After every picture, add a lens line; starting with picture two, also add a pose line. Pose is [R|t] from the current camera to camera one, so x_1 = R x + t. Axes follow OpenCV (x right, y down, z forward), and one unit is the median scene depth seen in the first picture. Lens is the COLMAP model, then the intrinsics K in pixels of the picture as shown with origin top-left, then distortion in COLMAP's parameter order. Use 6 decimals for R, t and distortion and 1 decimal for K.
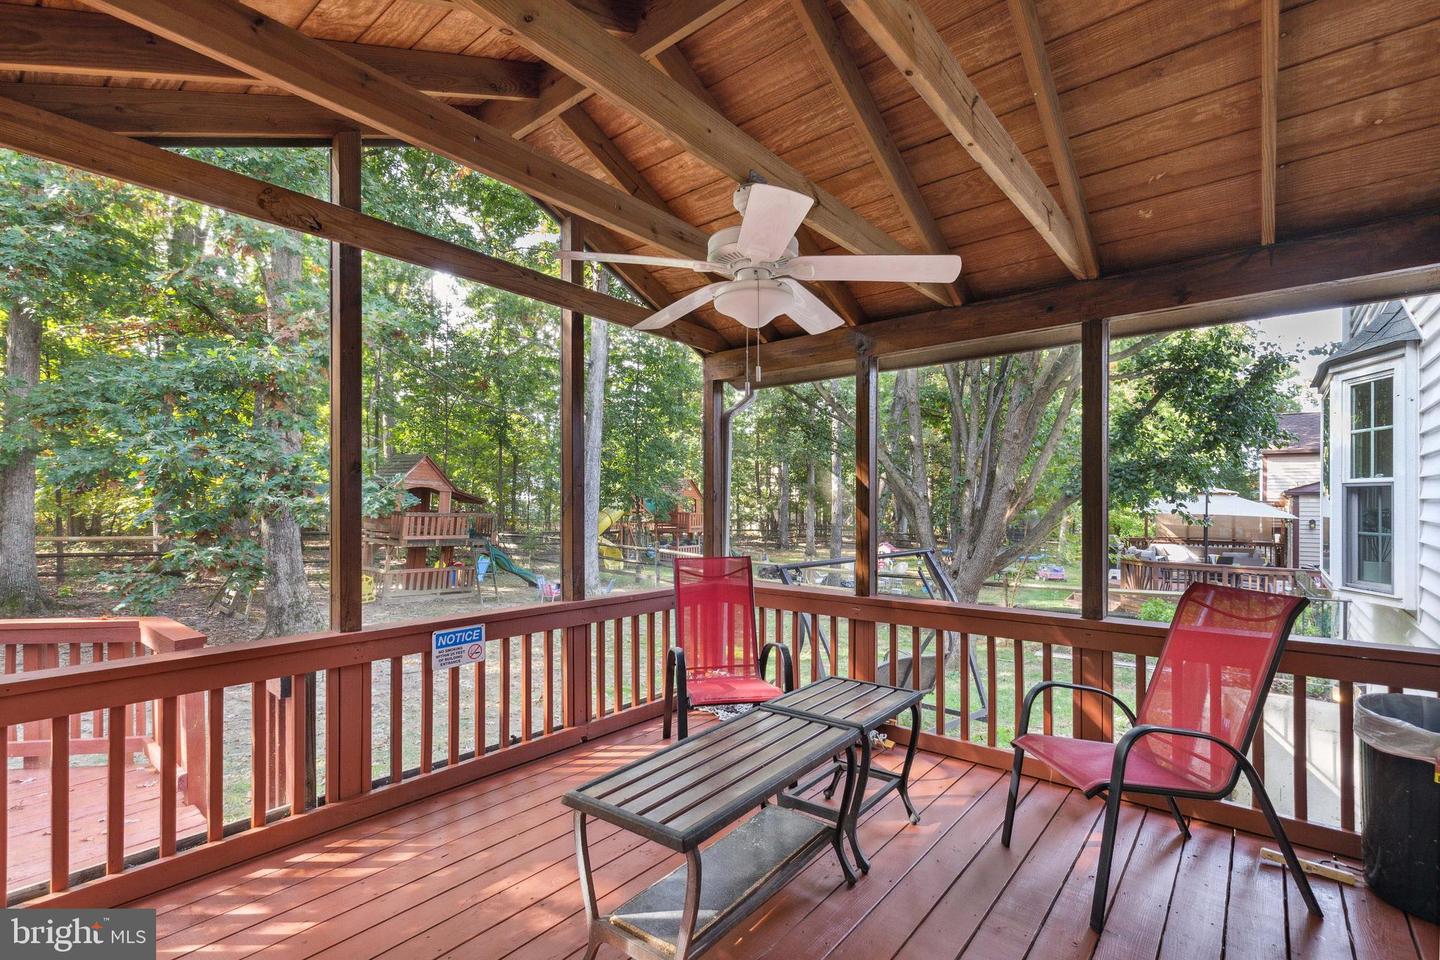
lens RADIAL K [[663.2, 0, 719.6], [0, 663.2, 490.9], [0, 0, 1]] dist [0.003164, 0.000326]
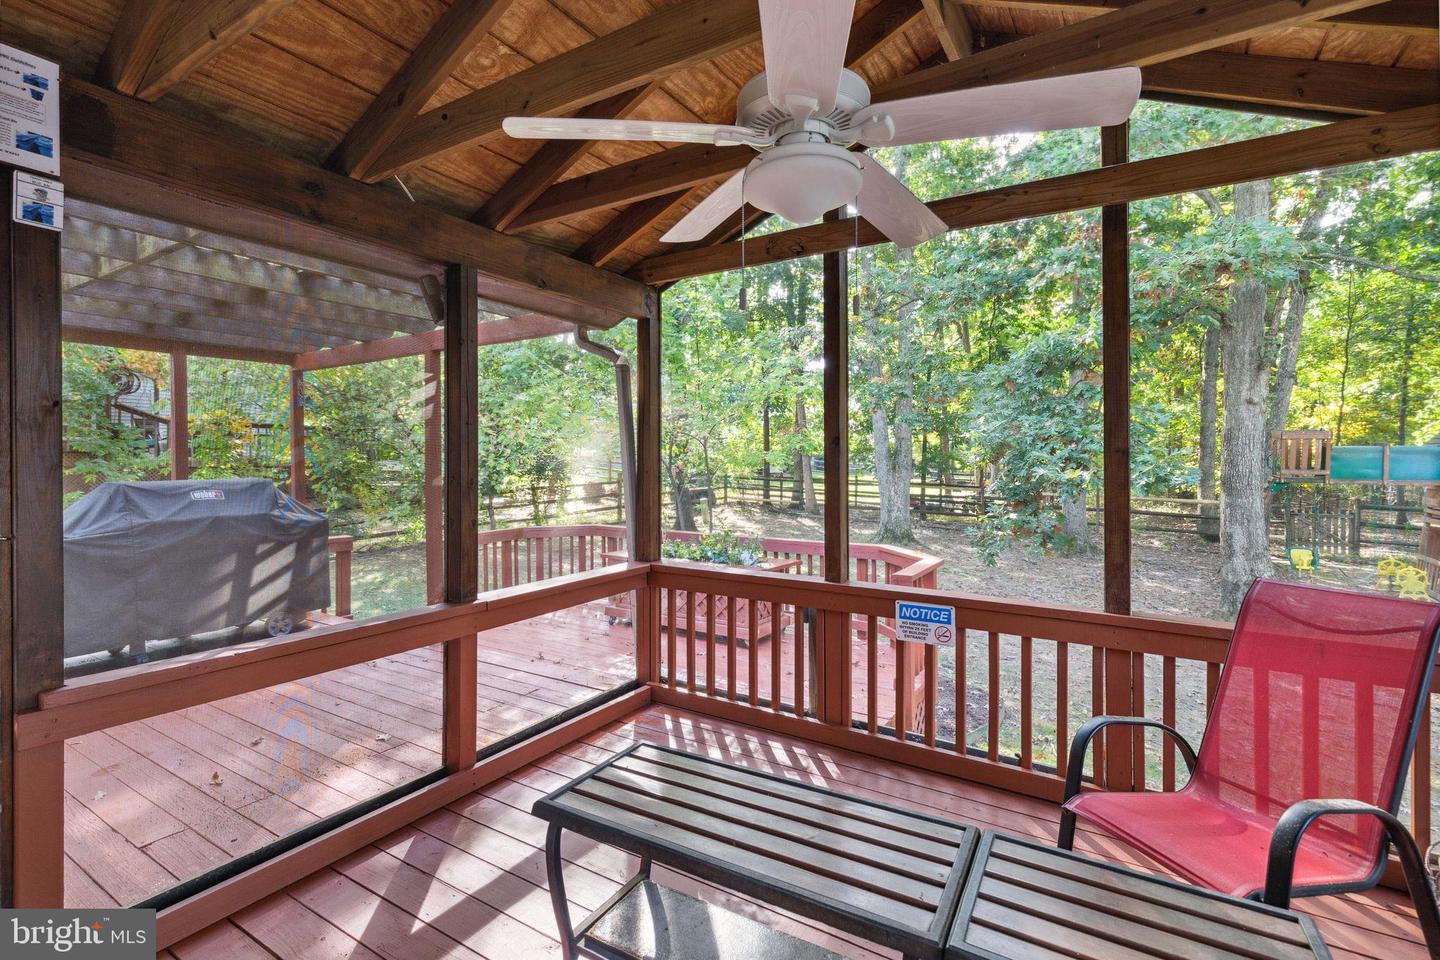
lens RADIAL K [[663.2, 0, 718.0], [0, 663.2, 470.8], [0, 0, 1]] dist [0.003164, 0.000326]
pose [[0.138056, 0.011389, -0.990359, 0.494257], [0.010831, 0.999857, 0.013008, 0.000362], [0.990365, -0.012522, 0.137913, 0.563531]]
